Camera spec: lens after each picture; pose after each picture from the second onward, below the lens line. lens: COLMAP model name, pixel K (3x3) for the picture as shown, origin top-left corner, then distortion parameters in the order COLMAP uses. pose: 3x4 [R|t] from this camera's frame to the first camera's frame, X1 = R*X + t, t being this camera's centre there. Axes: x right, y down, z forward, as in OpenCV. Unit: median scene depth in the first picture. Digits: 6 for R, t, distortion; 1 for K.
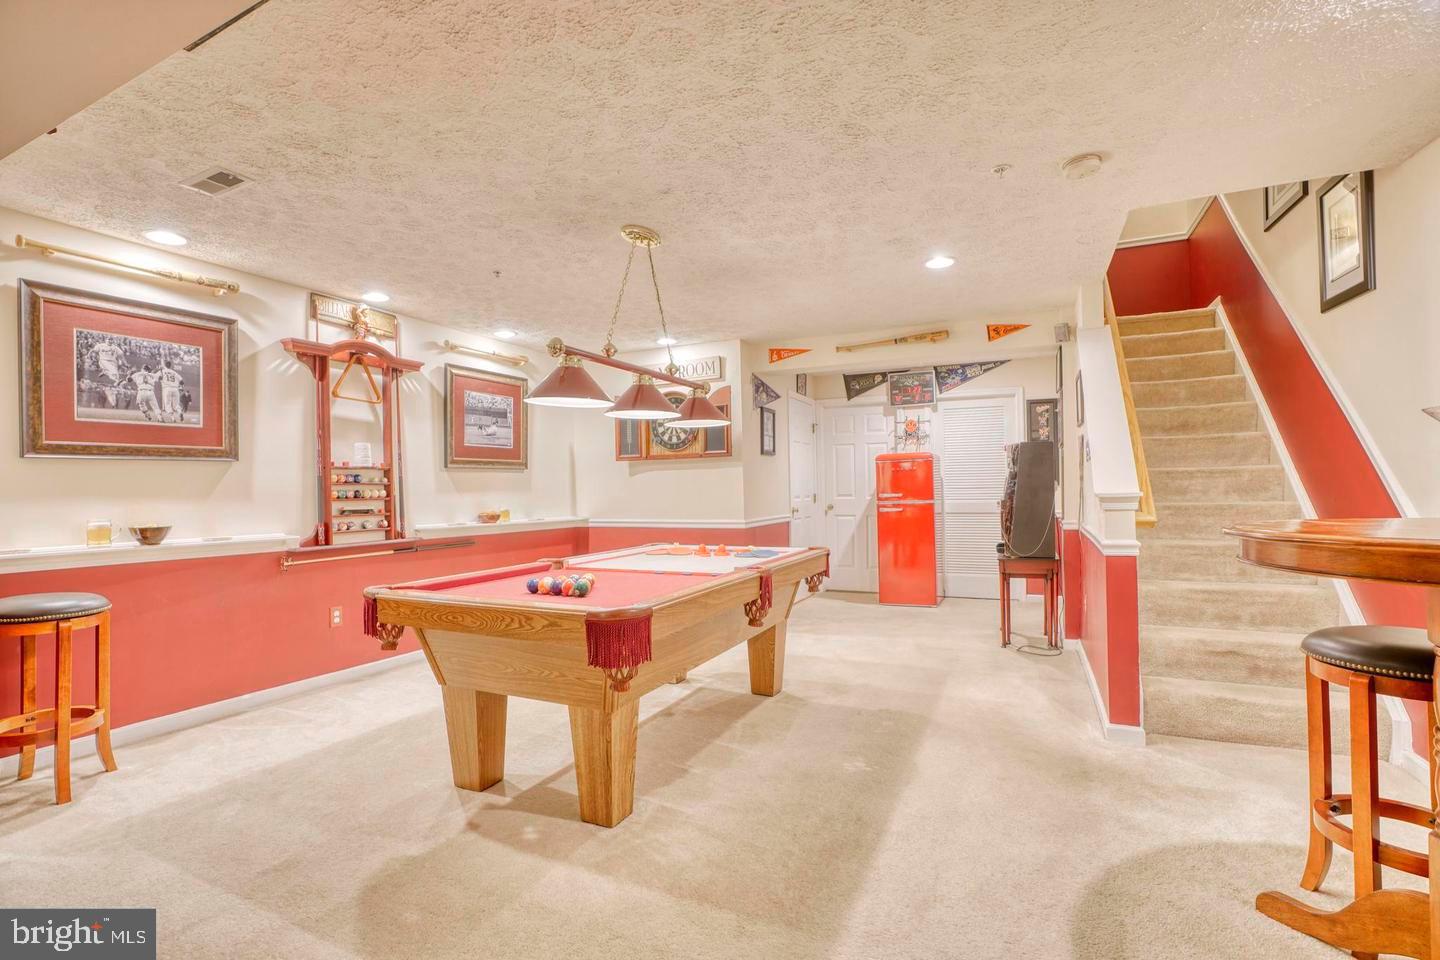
lens RADIAL K [[639.6, 0, 720.0], [0, 639.6, 480.0], [0, 0, 1]] dist [-0.068688, -0.000026]
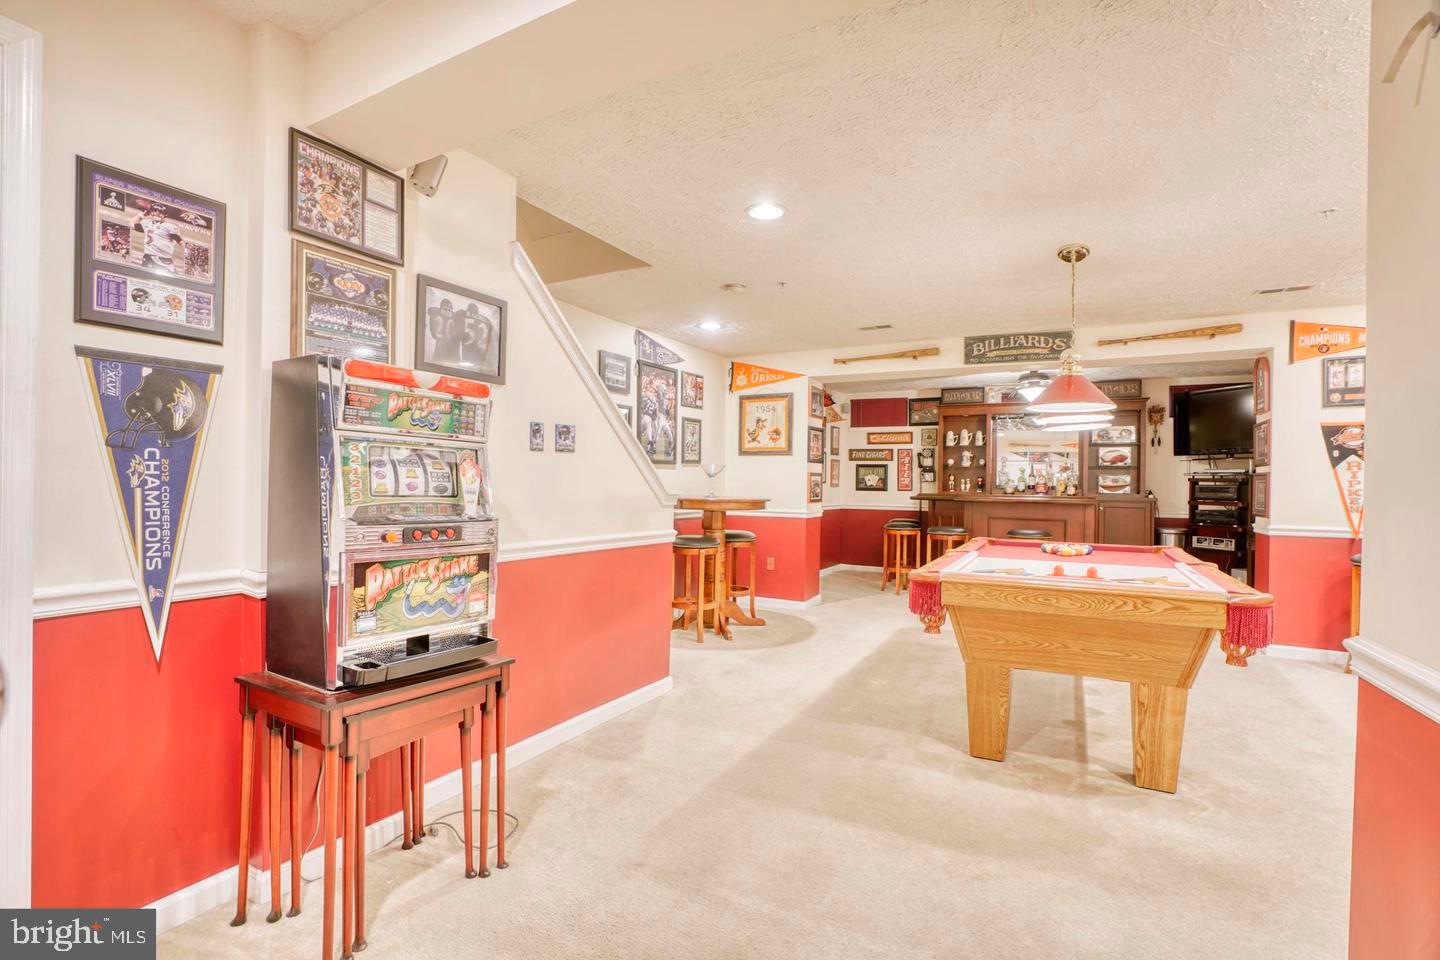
lens RADIAL K [[664.0, 0, 710.3], [0, 664.0, 484.6], [0, 0, 1]] dist [-0.073880, 0.030576]
pose [[-0.998608, 0.006916, 0.052291, 0.344277], [0.006074, 0.999850, -0.016240, 0.015330], [-0.052395, -0.015900, -0.998500, 1.689778]]
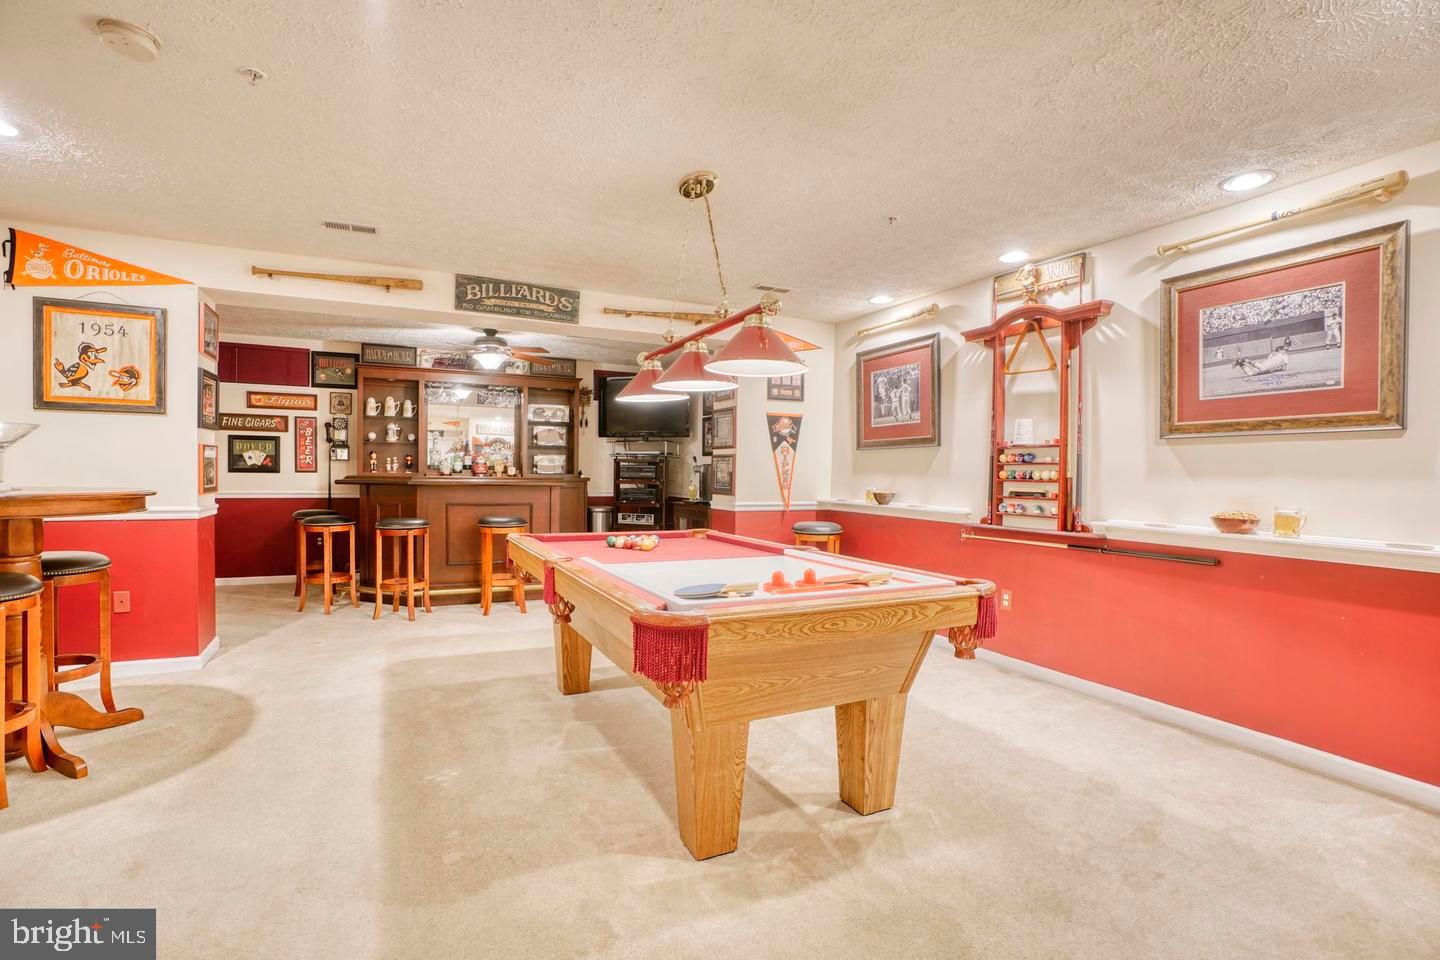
lens RADIAL K [[664.0, 0, 710.3], [0, 664.0, 484.6], [0, 0, 1]] dist [-0.073880, 0.030576]
pose [[-0.617996, 0.027776, -0.785690, 0.472936], [0.012531, 0.999597, 0.025482, 0.006368], [0.786081, 0.005903, -0.618095, 1.256733]]
